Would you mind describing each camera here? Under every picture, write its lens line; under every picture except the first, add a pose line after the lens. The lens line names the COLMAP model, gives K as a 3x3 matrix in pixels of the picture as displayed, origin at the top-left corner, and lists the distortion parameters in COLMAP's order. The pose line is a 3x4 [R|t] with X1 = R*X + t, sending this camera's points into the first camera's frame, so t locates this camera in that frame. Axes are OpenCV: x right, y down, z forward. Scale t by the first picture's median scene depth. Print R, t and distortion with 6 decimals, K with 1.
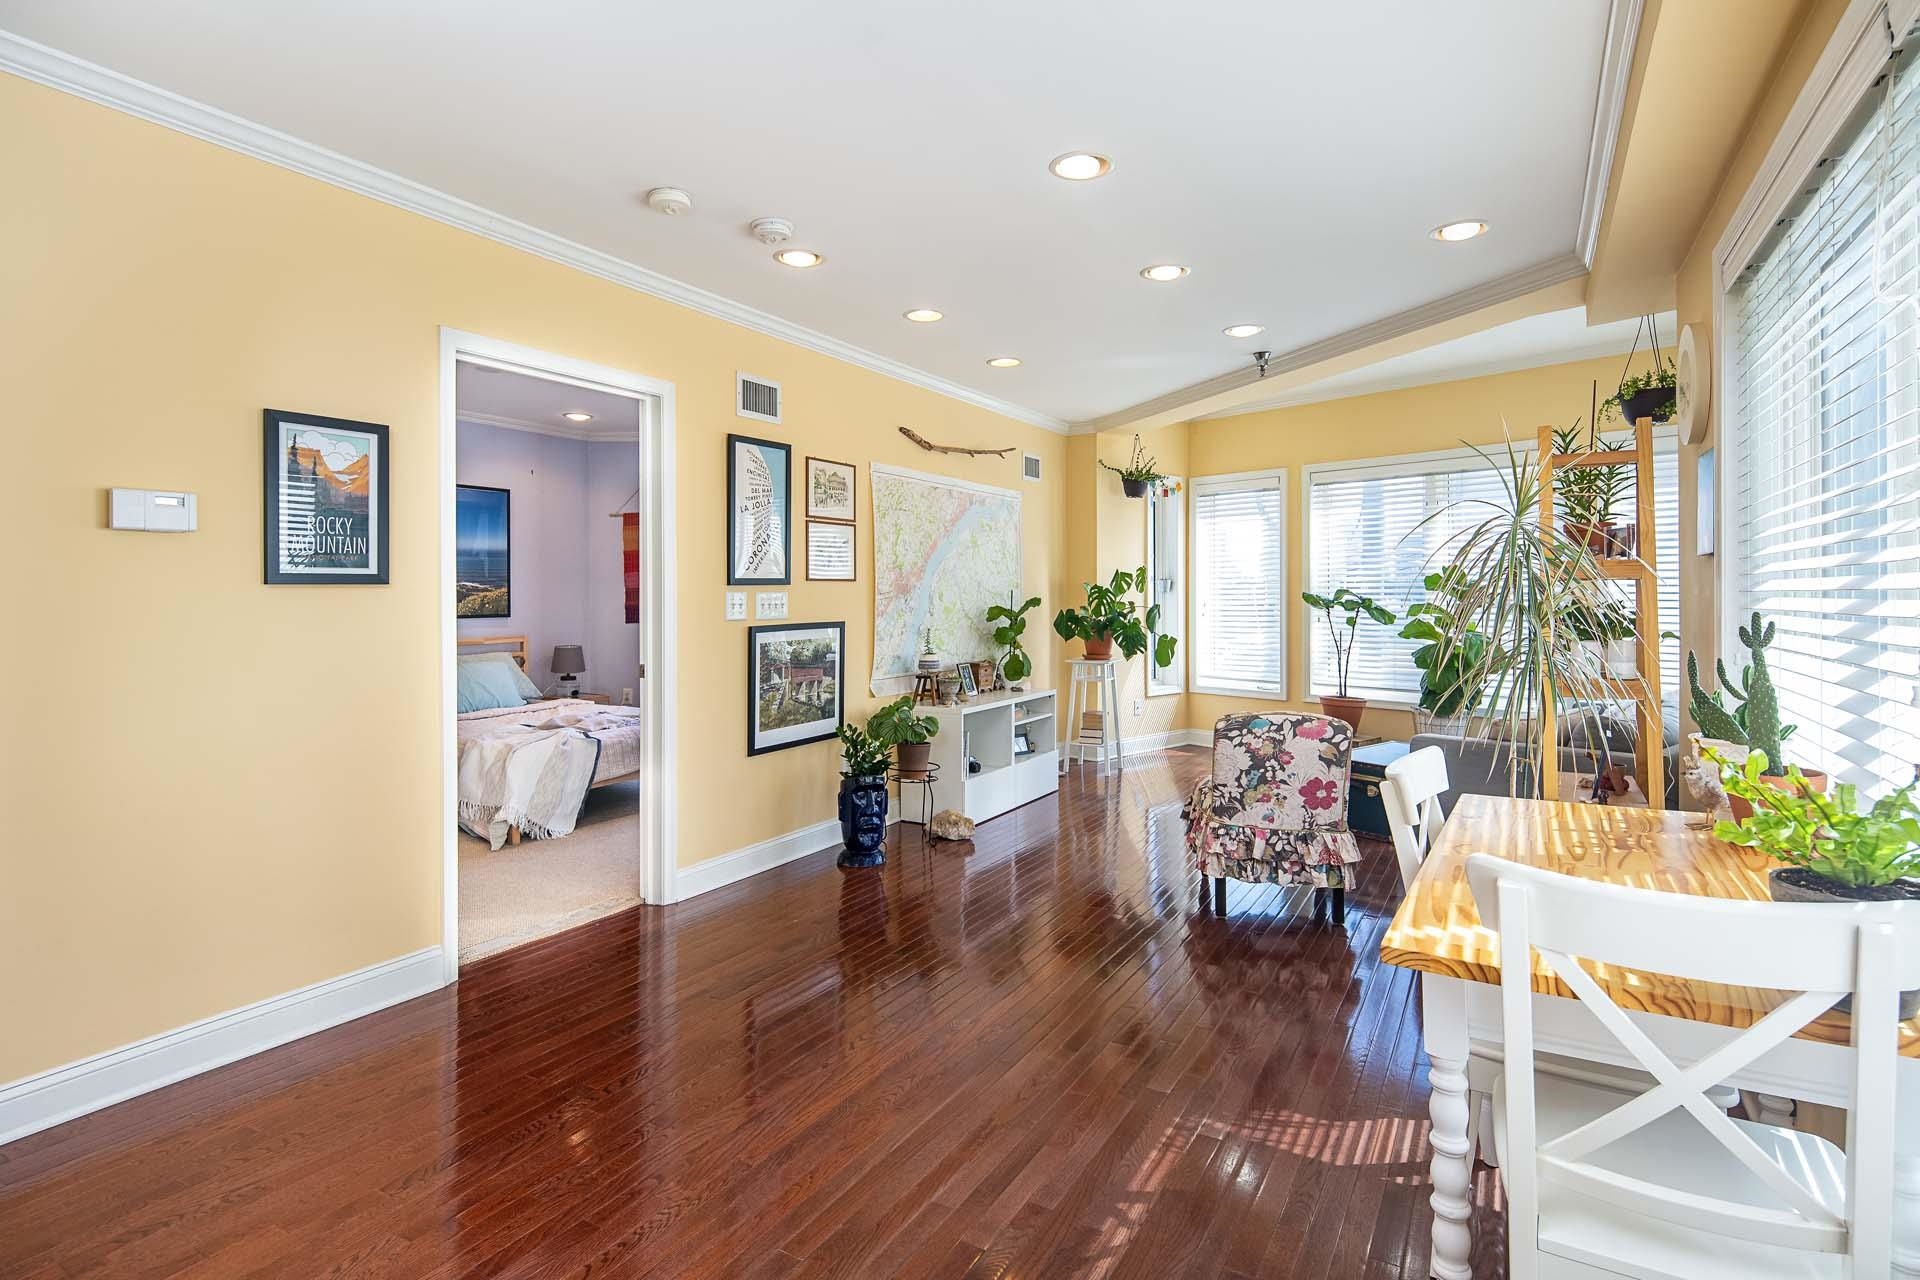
lens RADIAL K [[934.1, 0, 957.3], [0, 934.1, 588.2], [0, 0, 1]] dist [0.000345, -0.000038]
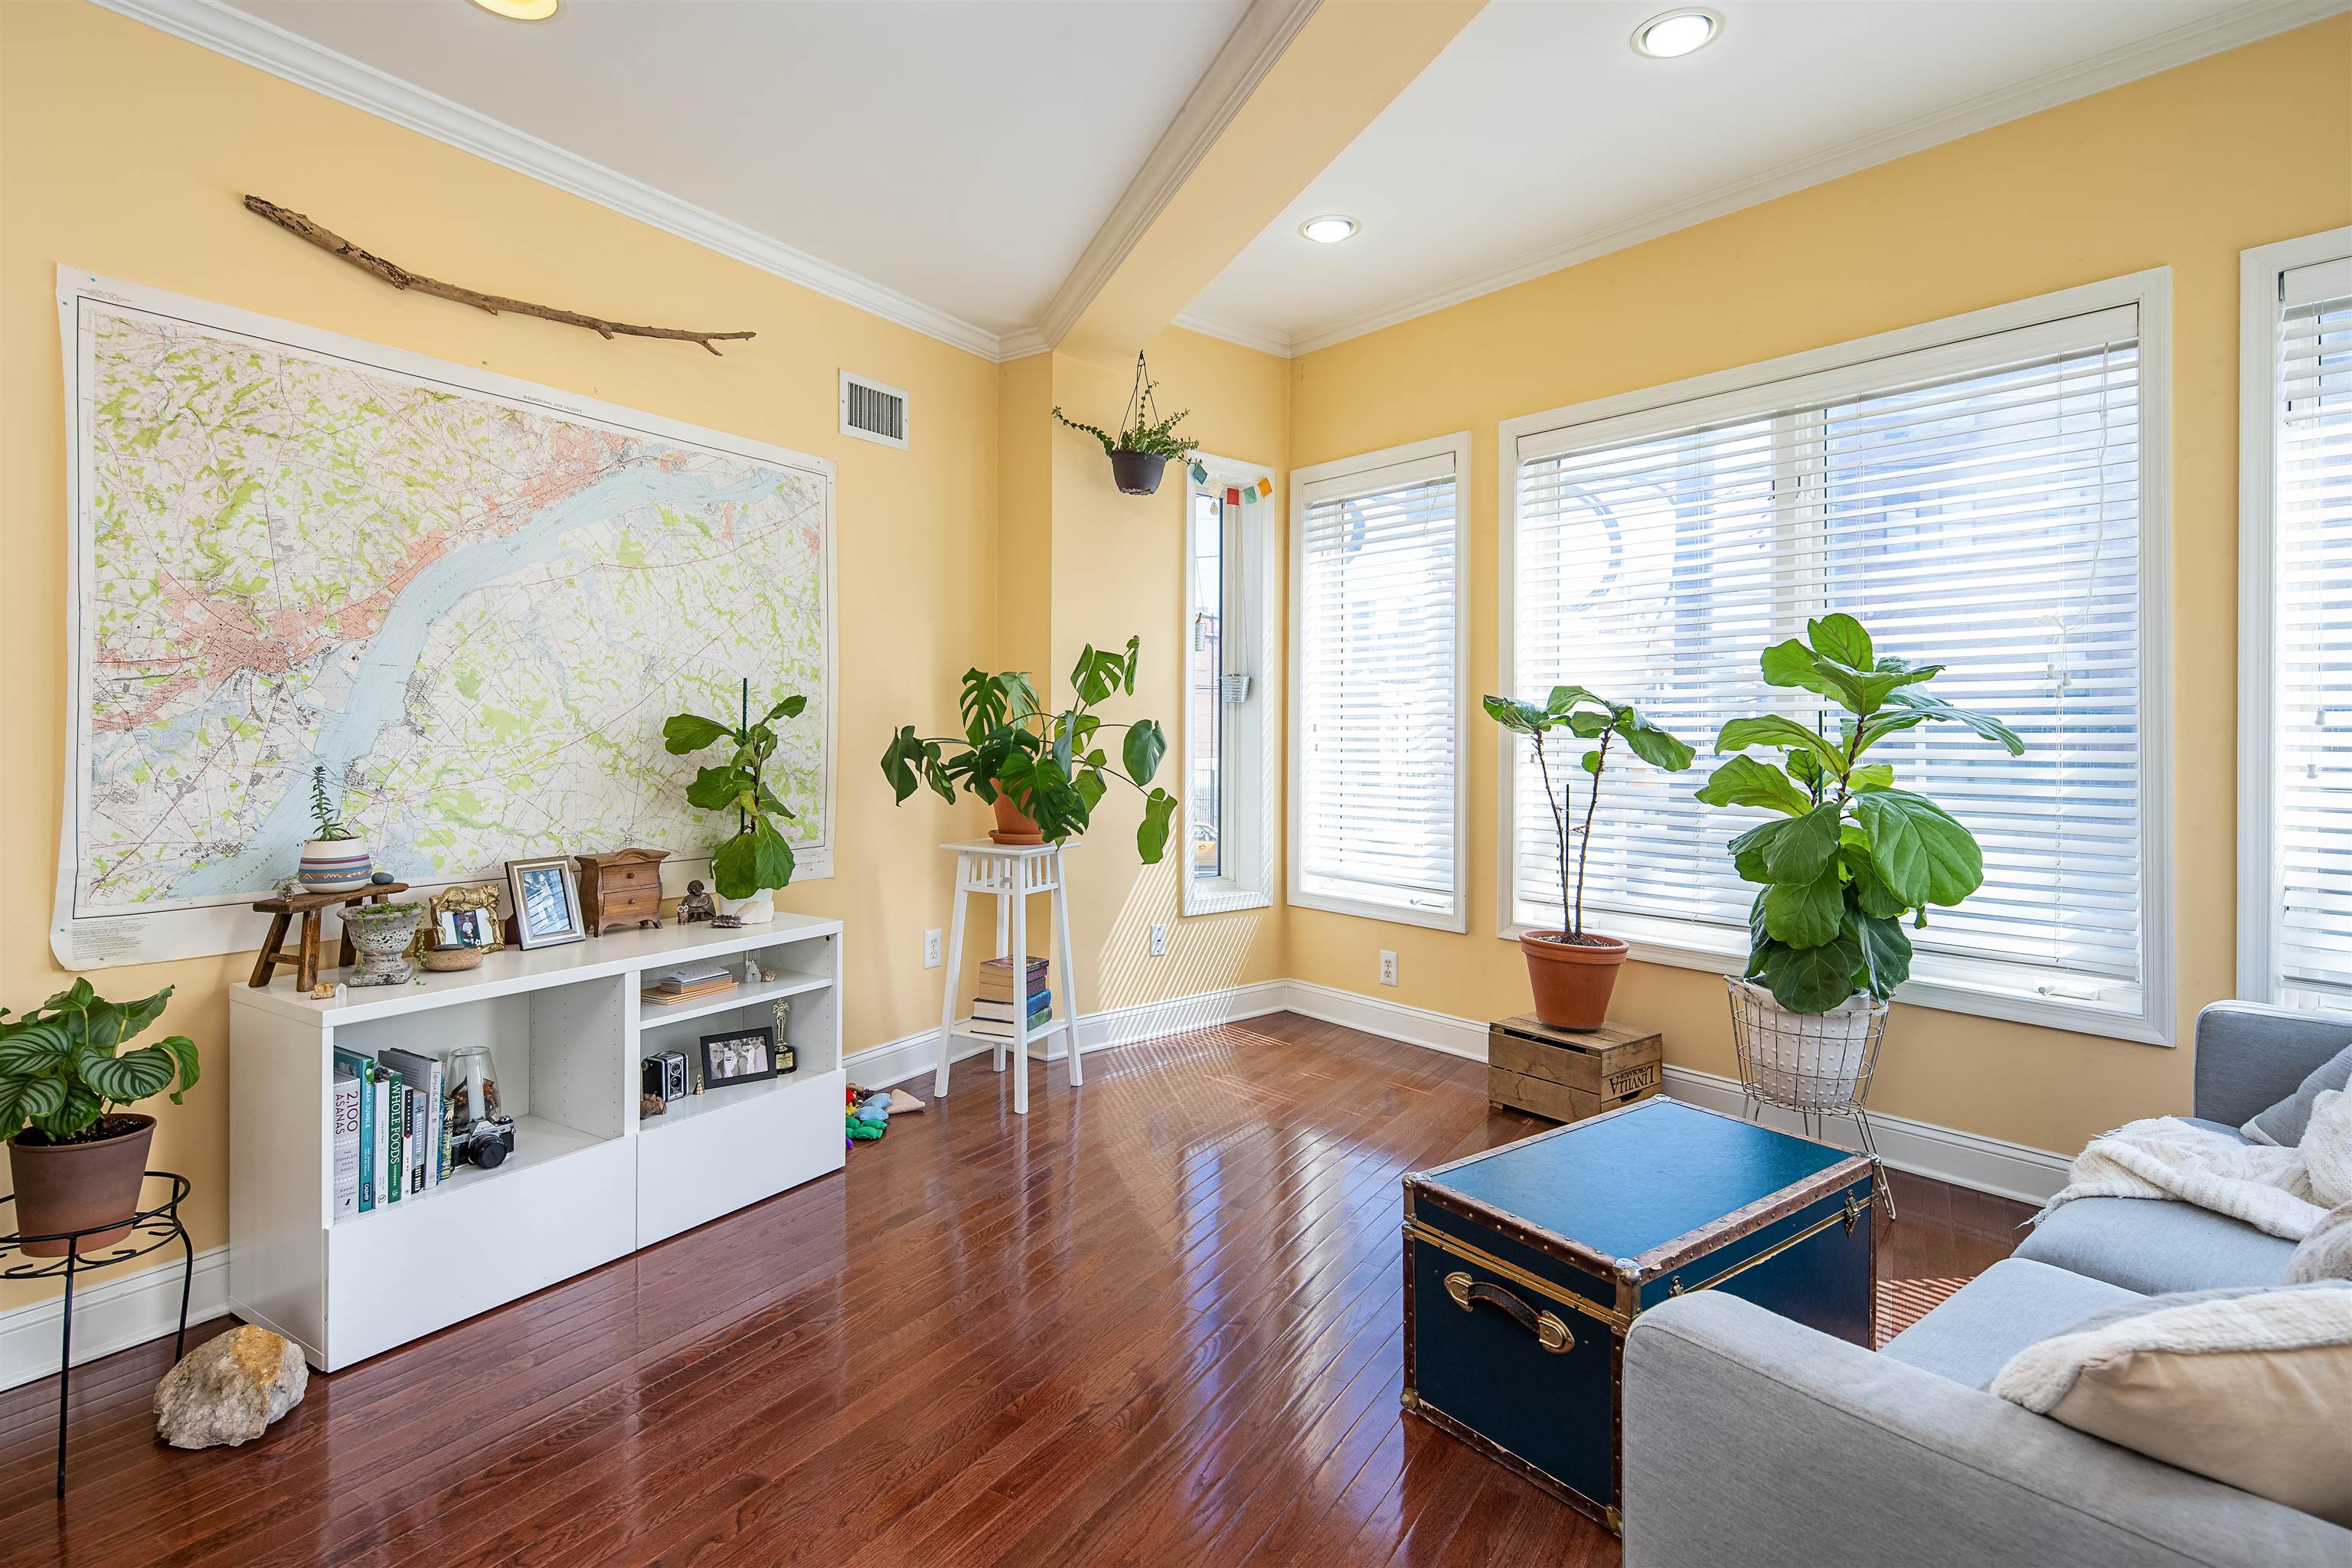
lens RADIAL K [[1172.4, 0, 1154.2], [0, 1172.4, 739.1], [0, 0, 1]] dist [-0.000809, -0.000342]
pose [[0.999402, 0.008377, -0.033545, 0.241246], [-0.007939, 0.999881, 0.013197, 0.019601], [0.033652, -0.012923, 0.999350, 0.458334]]
